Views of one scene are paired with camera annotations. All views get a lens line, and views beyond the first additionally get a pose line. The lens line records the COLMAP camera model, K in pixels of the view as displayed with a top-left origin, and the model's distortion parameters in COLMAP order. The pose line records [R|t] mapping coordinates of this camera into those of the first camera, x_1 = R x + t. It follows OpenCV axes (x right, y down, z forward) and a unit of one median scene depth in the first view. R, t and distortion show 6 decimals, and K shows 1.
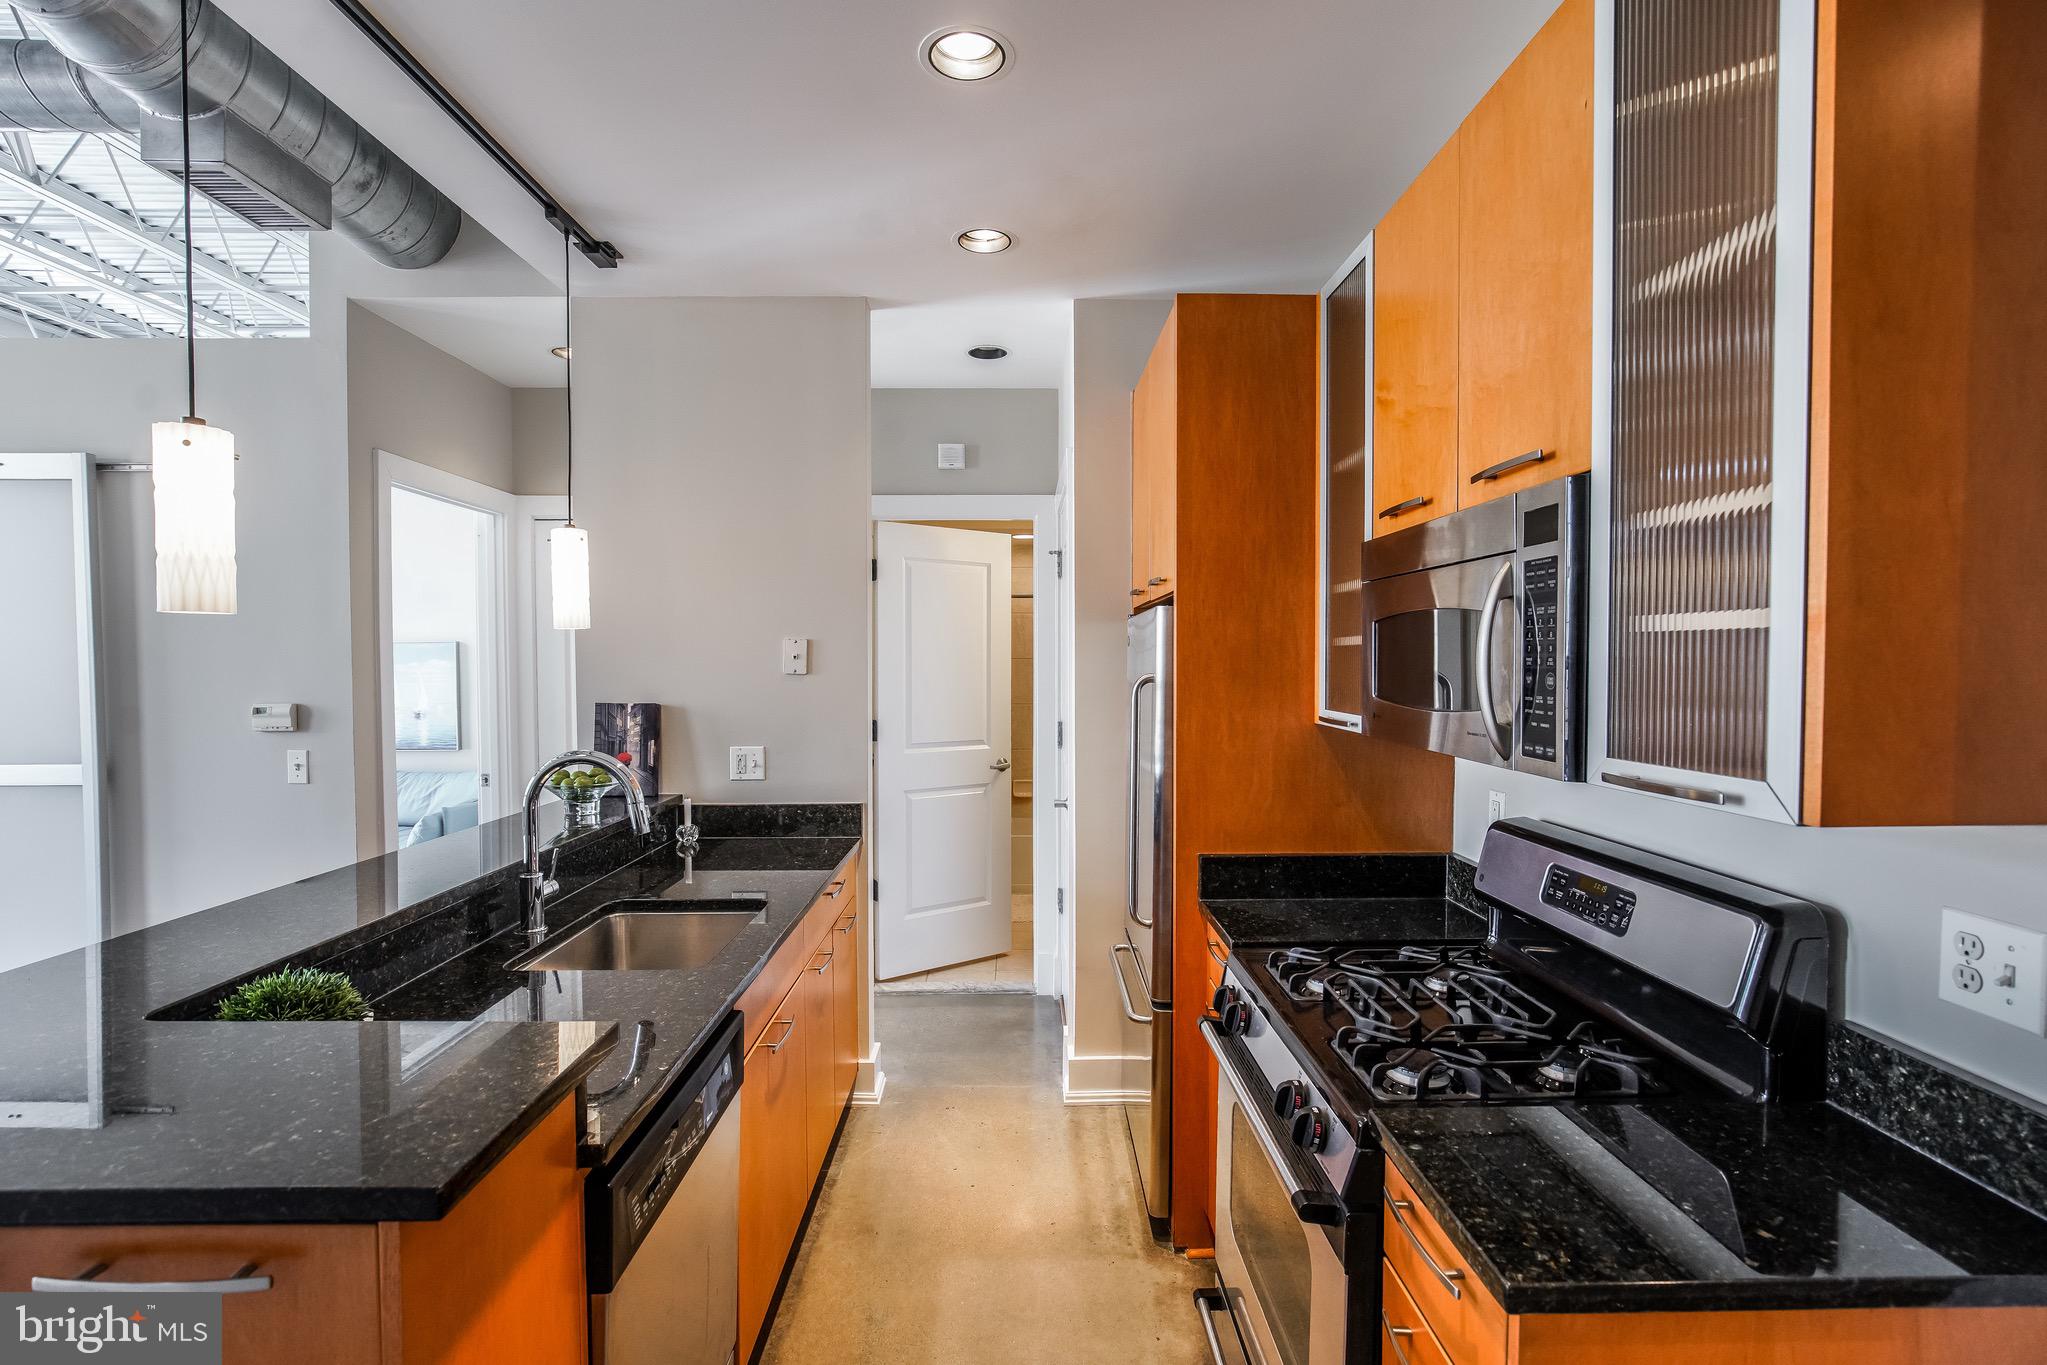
lens RADIAL K [[938.9, 0, 1023.5], [0, 938.9, 682.5], [0, 0, 1]] dist [-0.016896, -0.000097]
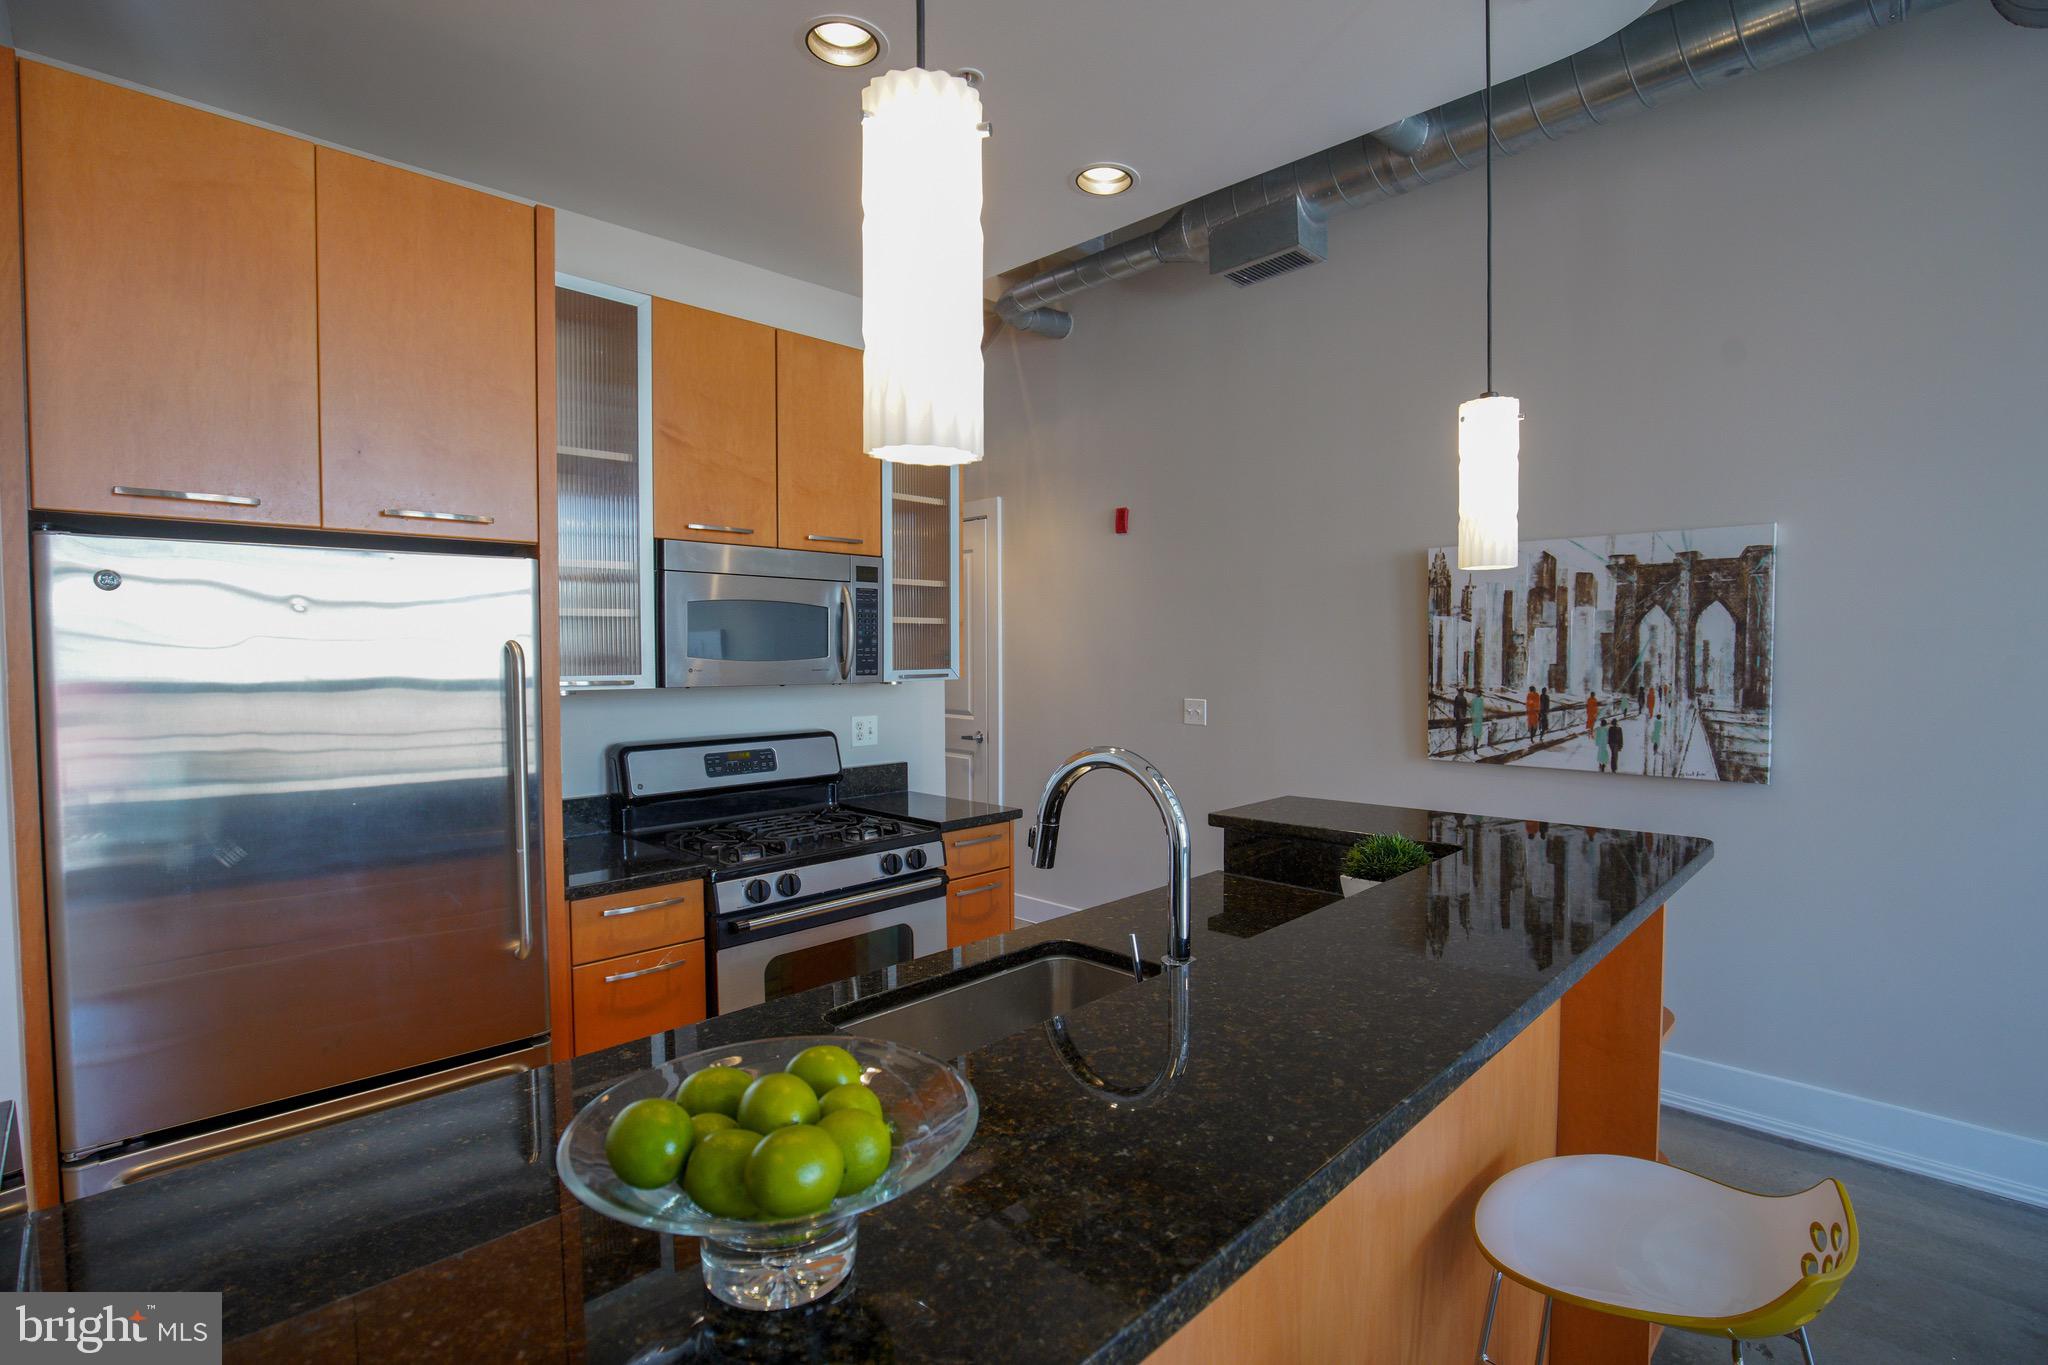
lens RADIAL K [[964.1, 0, 1024.0], [0, 964.1, 682.5], [0, 0, 1]] dist [0.000423, 0.000013]
pose [[-0.695297, -0.013376, 0.718599, -0.791020], [0.026446, 0.998674, 0.044178, 0.002903], [-0.718236, 0.049721, -0.694021, 1.315684]]
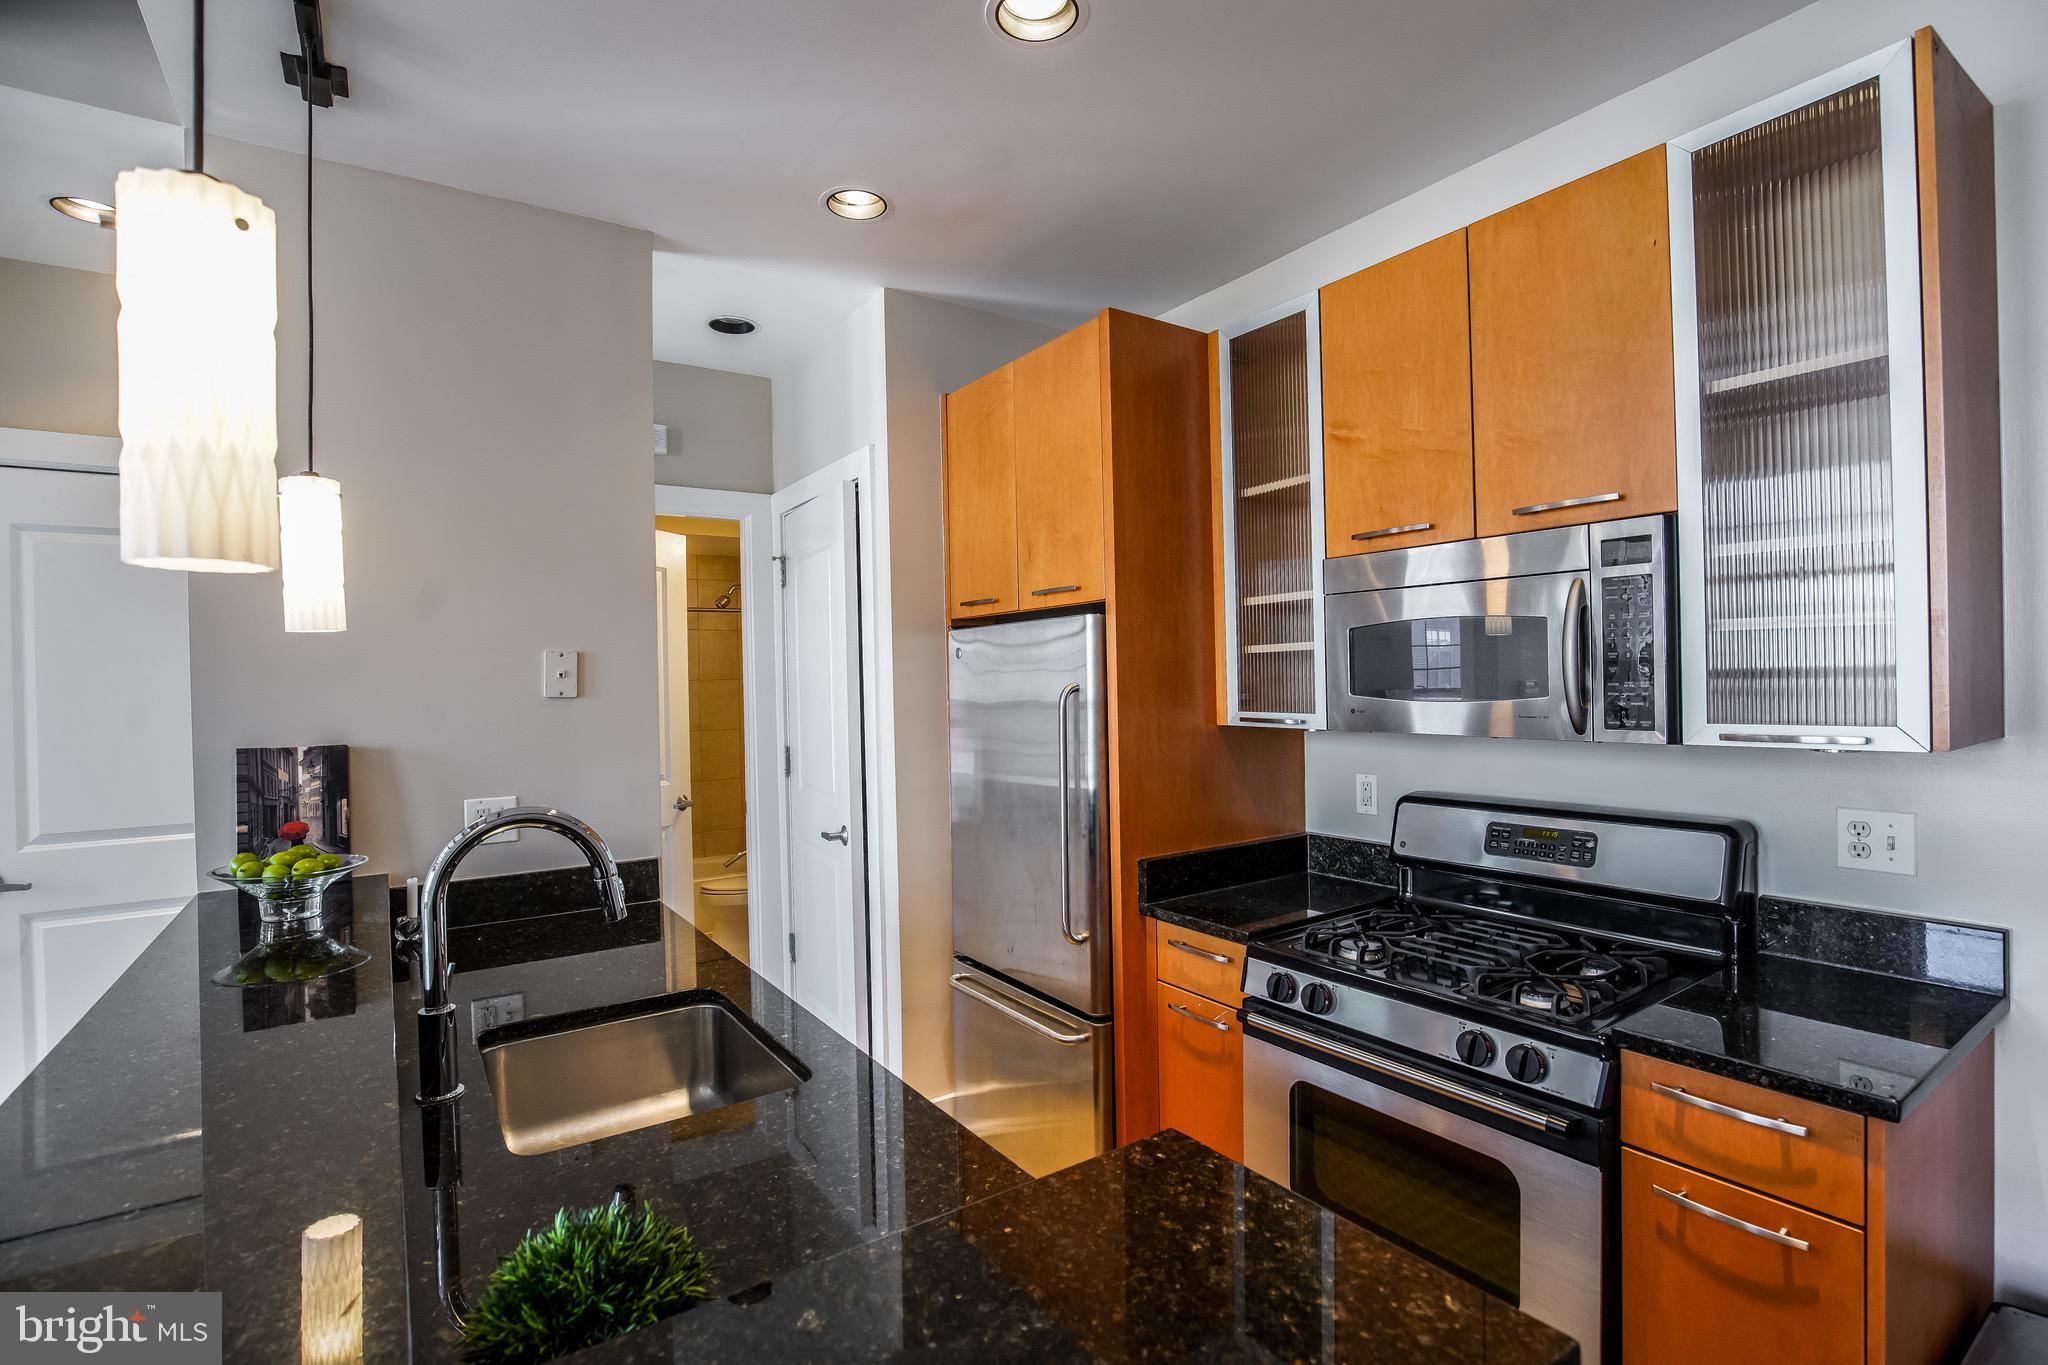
lens RADIAL K [[947.2, 0, 1024.0], [0, 947.2, 682.5], [0, 0, 1]] dist [-0.032284, 0.000053]
pose [[0.833496, -0.016653, 0.552274, -0.479520], [0.032240, 0.999309, -0.018523, 0.007025], [-0.551584, 0.033244, 0.833457, 0.211099]]
